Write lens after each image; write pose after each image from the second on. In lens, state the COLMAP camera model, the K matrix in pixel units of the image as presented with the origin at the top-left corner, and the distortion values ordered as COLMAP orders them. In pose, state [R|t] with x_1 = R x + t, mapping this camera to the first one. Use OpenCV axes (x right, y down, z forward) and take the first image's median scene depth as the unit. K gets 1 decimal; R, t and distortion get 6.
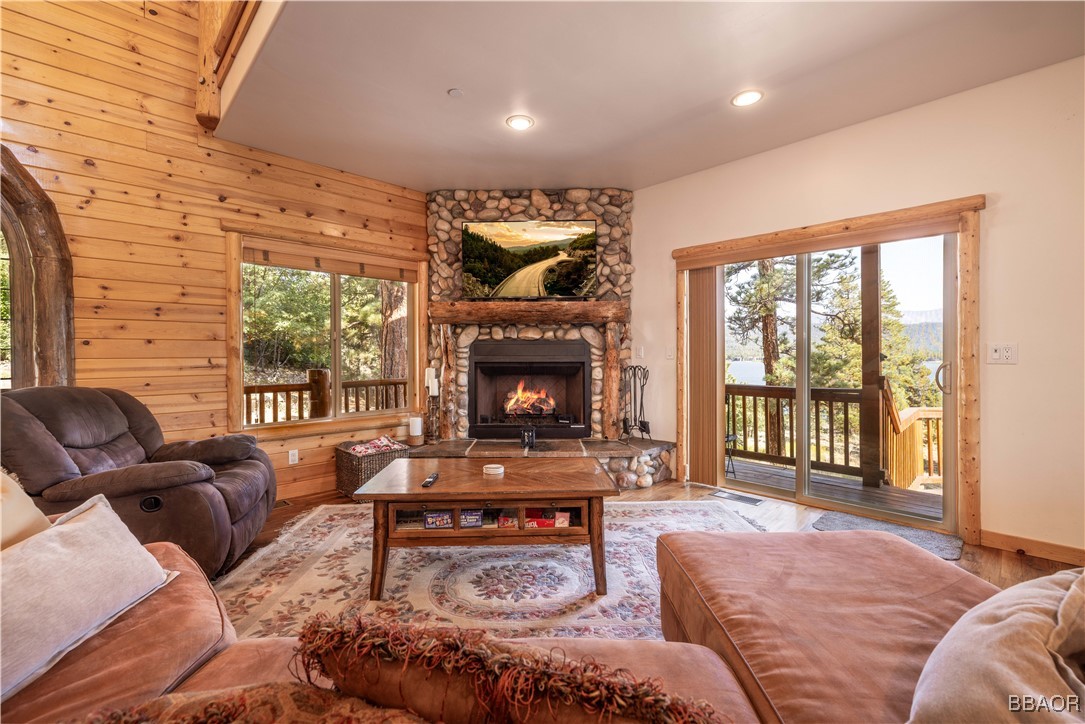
lens RADIAL K [[469.0, 0, 542.5], [0, 469.0, 362.0], [0, 0, 1]] dist [-0.001798, -0.000146]
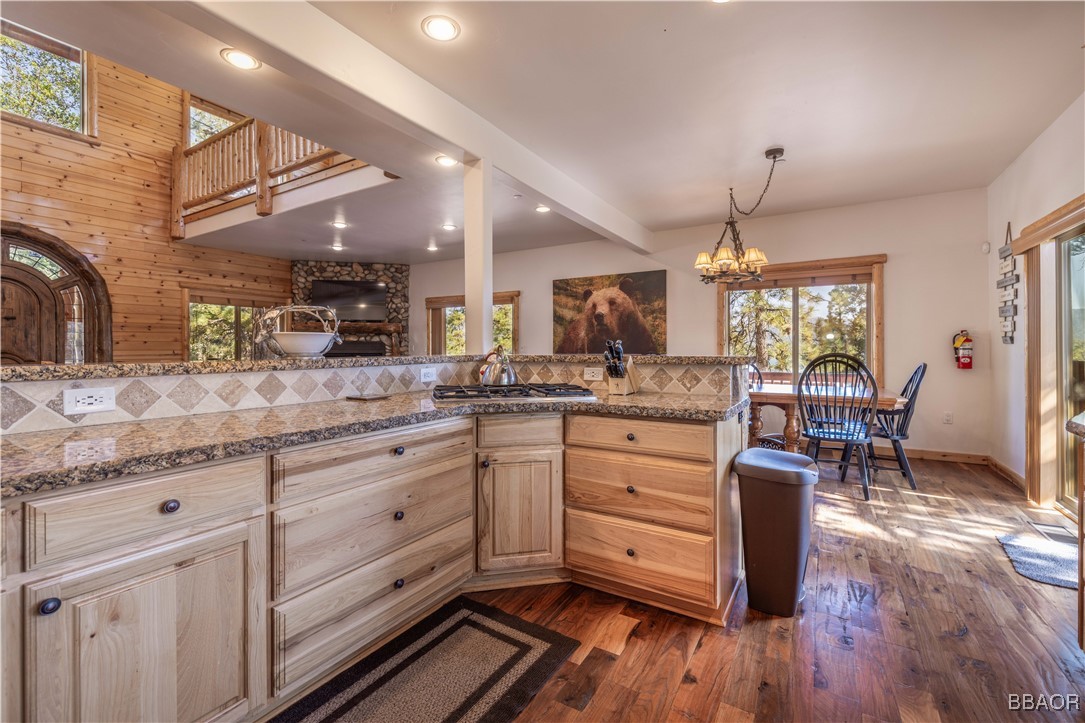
lens RADIAL K [[463.4, 0, 546.1], [0, 463.4, 352.1], [0, 0, 1]] dist [-0.001189, -0.000122]
pose [[0.964430, 0.000926, 0.264337, 0.238315], [0.001999, 0.999940, -0.010799, 0.018084], [-0.264331, 0.010943, 0.964370, -1.021742]]
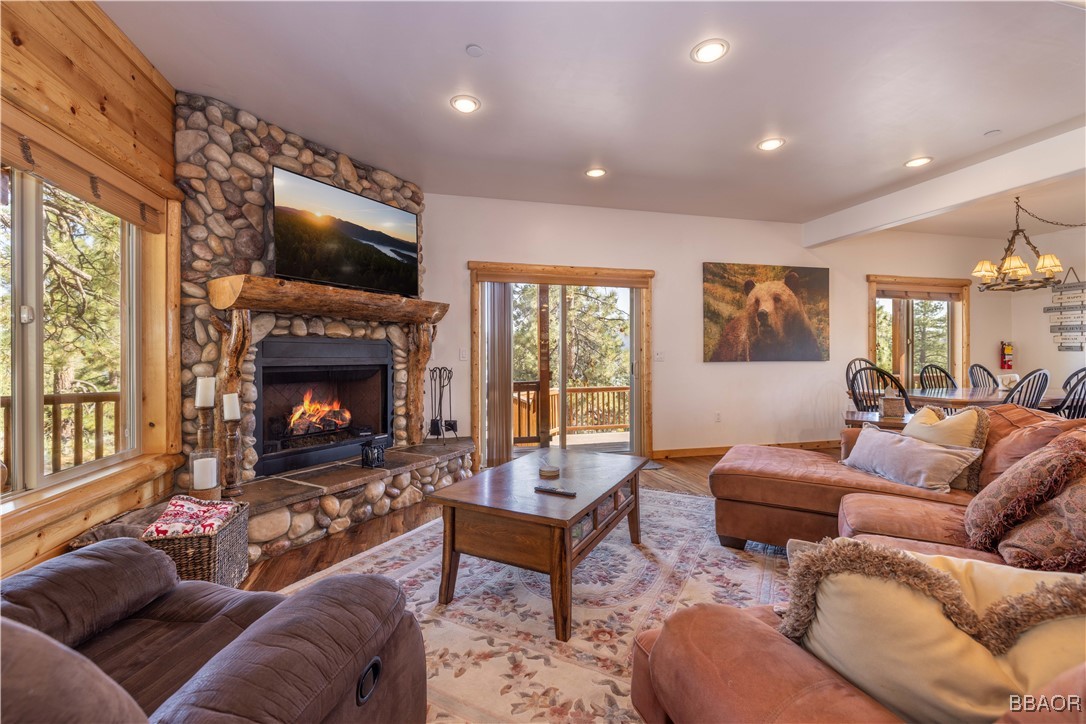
lens RADIAL K [[461.7, 0, 543.0], [0, 461.7, 362.0], [0, 0, 1]] dist [0.000229, 0.000005]
pose [[0.489745, -0.008542, 0.871824, -0.549686], [0.016286, 0.999867, 0.000648, -0.000352], [-0.871713, 0.013881, 0.489819, 0.305445]]
